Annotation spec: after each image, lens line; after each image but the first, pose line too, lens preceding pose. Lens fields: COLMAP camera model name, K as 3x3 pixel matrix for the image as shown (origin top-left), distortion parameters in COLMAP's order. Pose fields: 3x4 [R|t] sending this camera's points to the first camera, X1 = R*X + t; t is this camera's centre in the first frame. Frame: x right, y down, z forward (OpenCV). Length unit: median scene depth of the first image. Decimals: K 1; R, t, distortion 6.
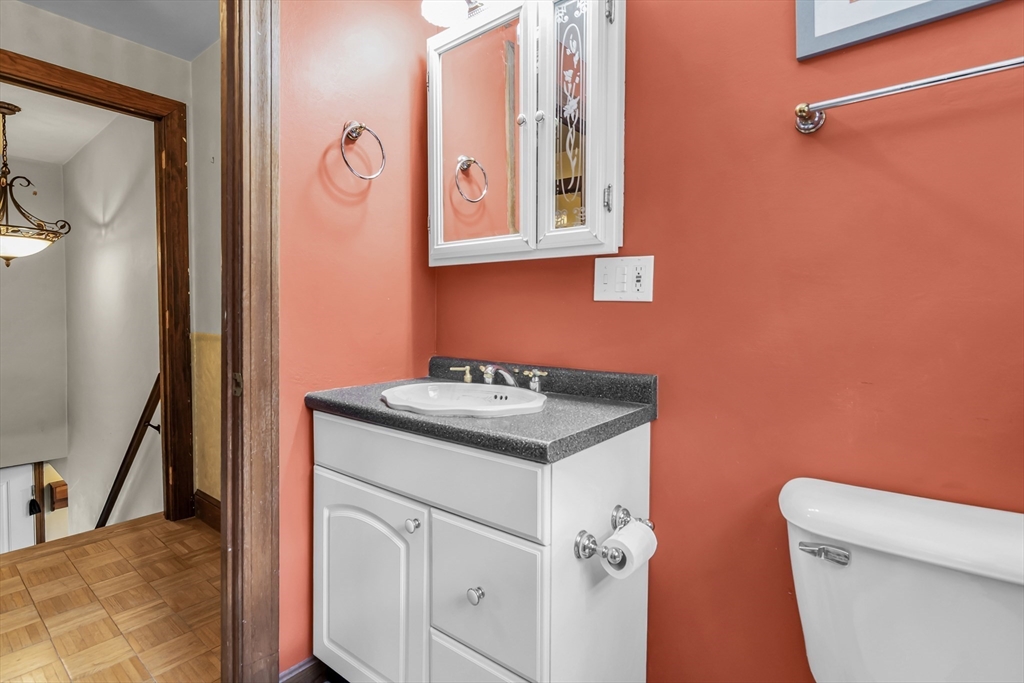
lens RADIAL K [[490.3, 0, 512.3], [0, 490.3, 320.5], [0, 0, 1]] dist [0.003414, 0.000401]
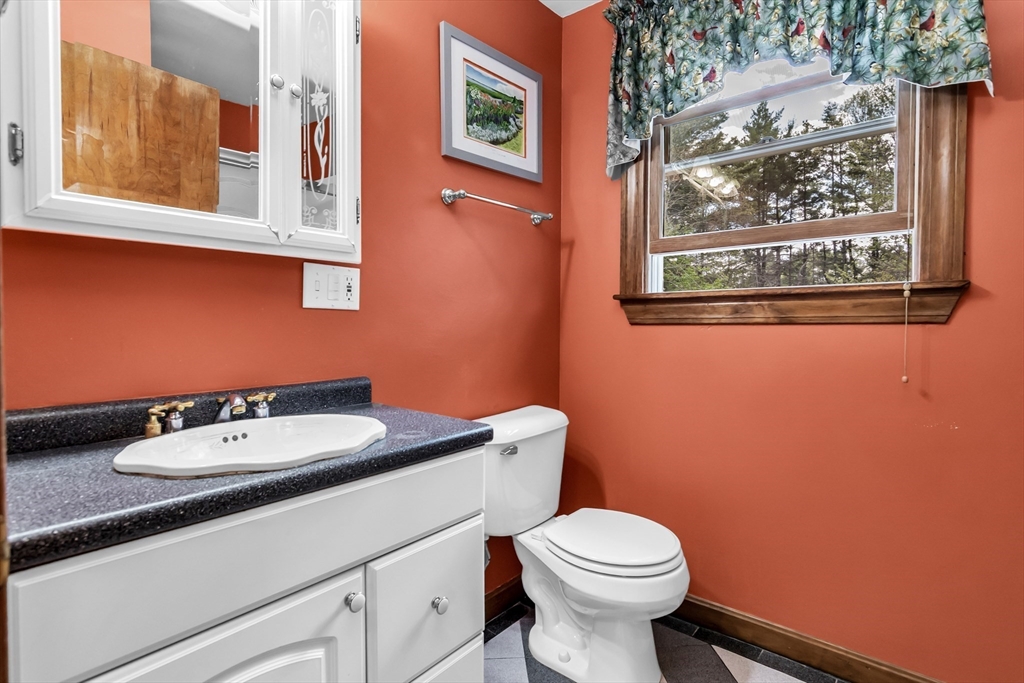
lens RADIAL K [[504.6, 0, 508.1], [0, 504.6, 325.2], [0, 0, 1]] dist [-0.001483, 0.000198]
pose [[0.036308, -0.016671, 0.999202, -0.822947], [0.014815, 0.999760, 0.016142, -0.018113], [-0.999231, 0.014217, 0.036546, 0.615242]]
